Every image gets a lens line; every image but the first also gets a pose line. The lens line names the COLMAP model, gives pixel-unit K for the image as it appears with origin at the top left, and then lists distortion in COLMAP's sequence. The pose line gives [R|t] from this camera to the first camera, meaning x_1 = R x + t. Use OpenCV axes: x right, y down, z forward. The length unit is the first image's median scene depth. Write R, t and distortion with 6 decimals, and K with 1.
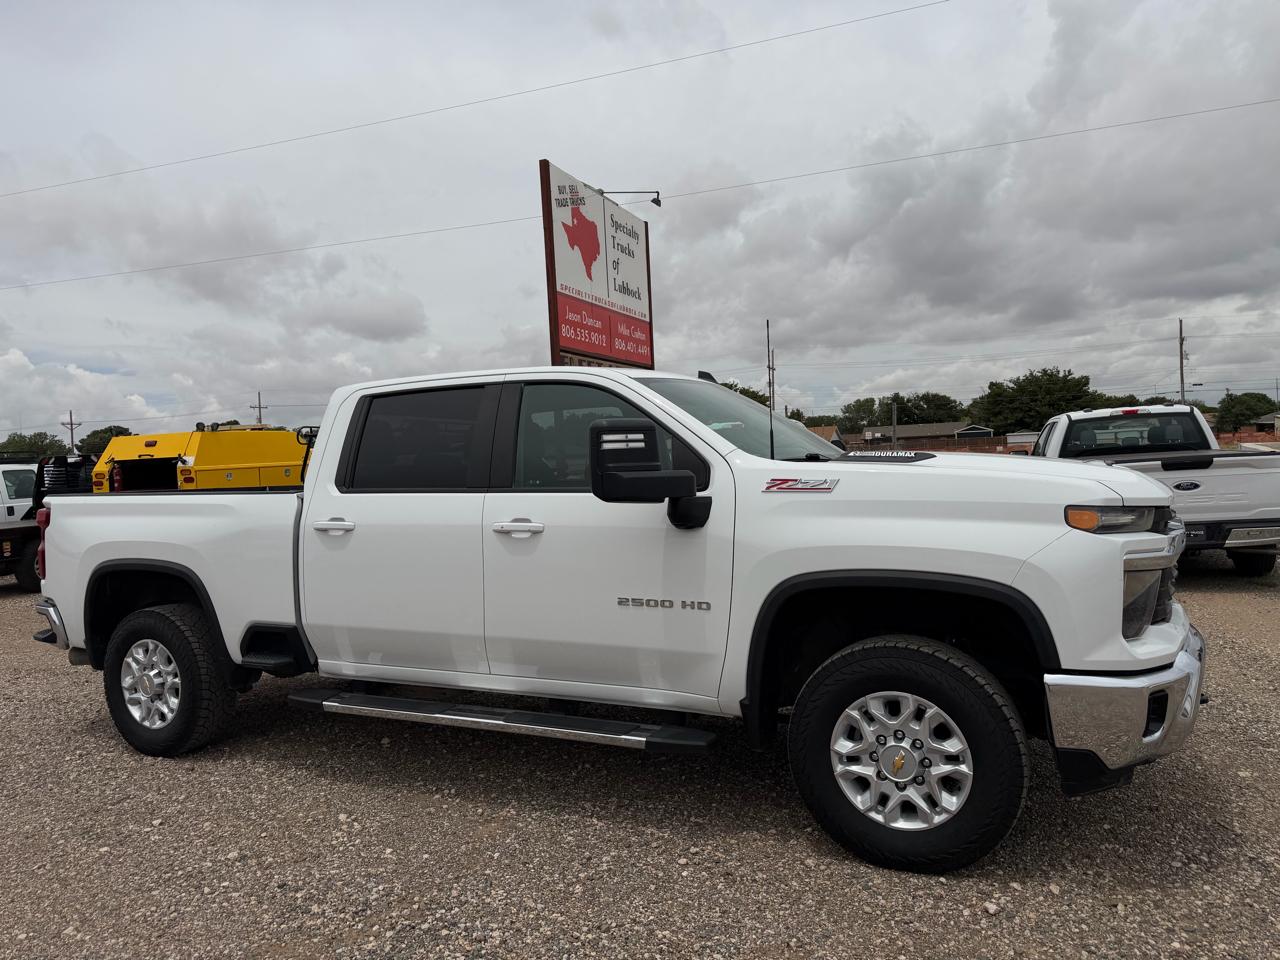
lens RADIAL K [[907.5, 0, 629.2], [0, 907.5, 474.5], [0, 0, 1]] dist [0.077906, -0.106300]
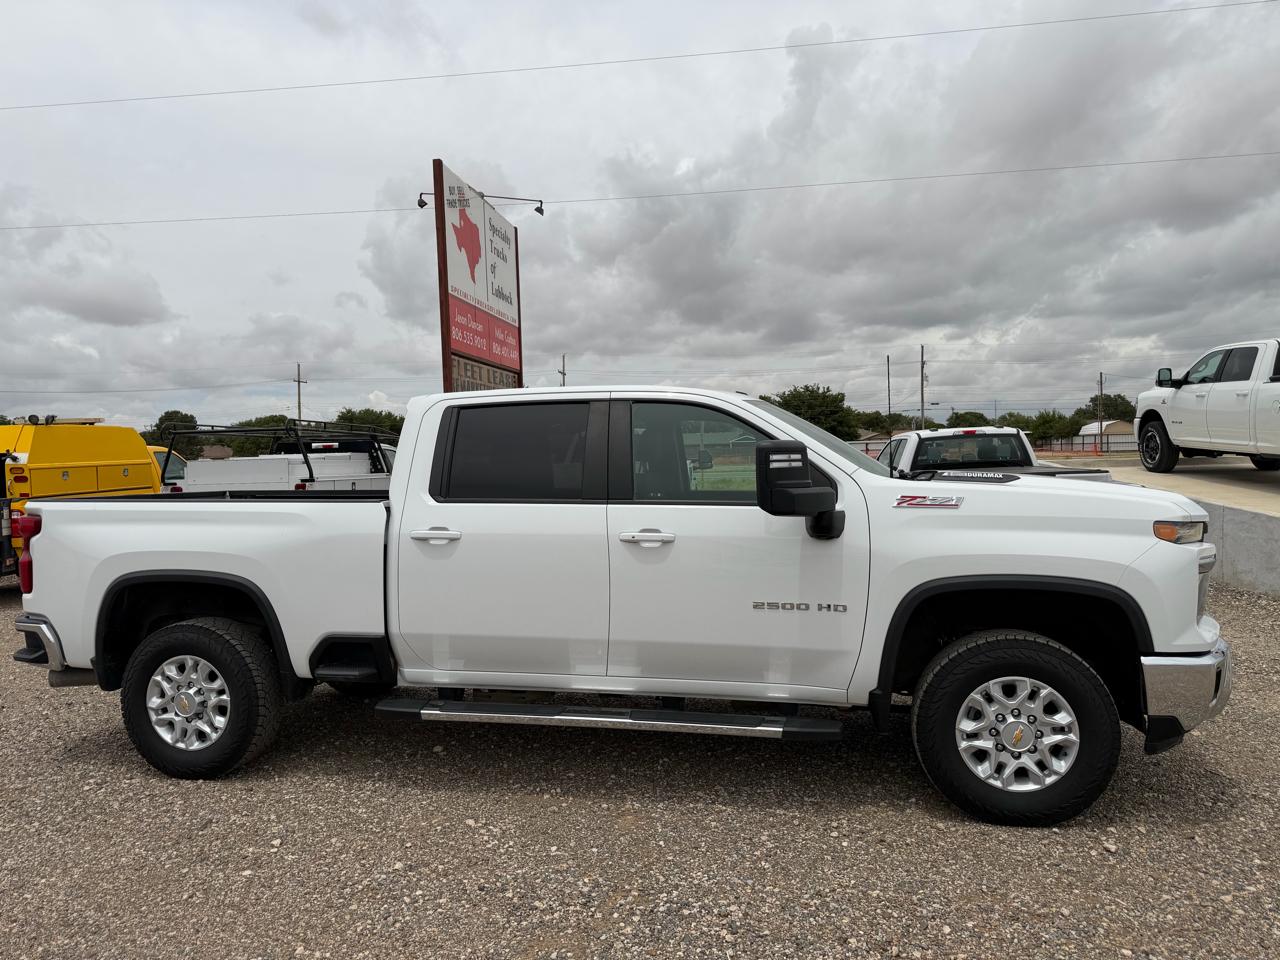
lens RADIAL K [[907.5, 0, 629.9], [0, 907.5, 478.8], [0, 0, 1]] dist [0.077906, -0.106300]
pose [[0.969308, 0.014075, 0.245445, -0.398615], [-0.014593, 0.999893, 0.000293, -0.010199], [-0.245415, -0.003866, 0.969410, -0.025444]]
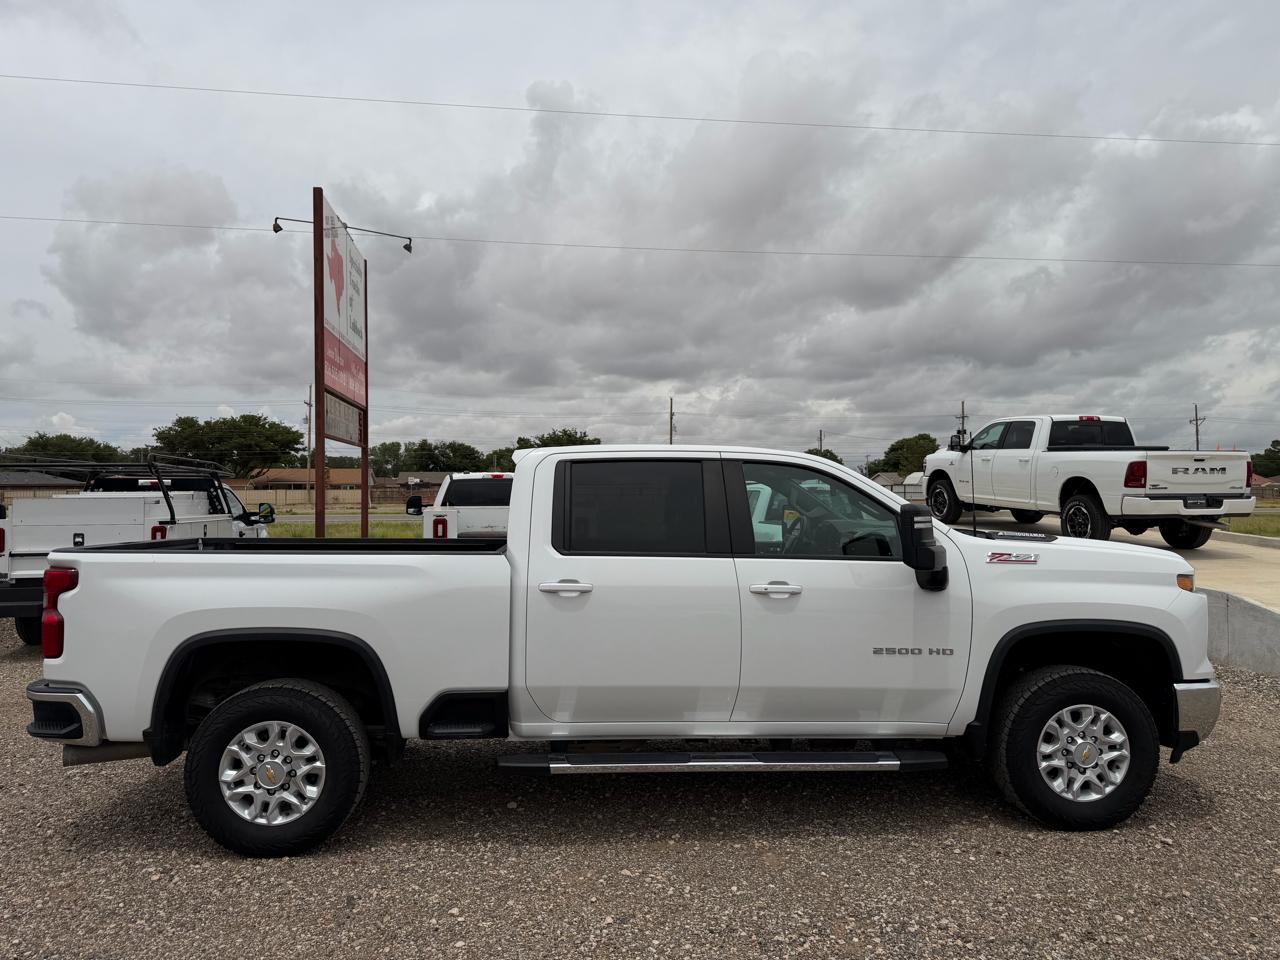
lens RADIAL K [[907.5, 0, 636.8], [0, 907.5, 479.8], [0, 0, 1]] dist [0.077906, -0.106300]
pose [[0.857245, 0.049860, 0.512490, -0.859563], [-0.028179, 0.998352, -0.049993, -0.017216], [-0.514138, 0.028415, 0.857237, 0.097386]]
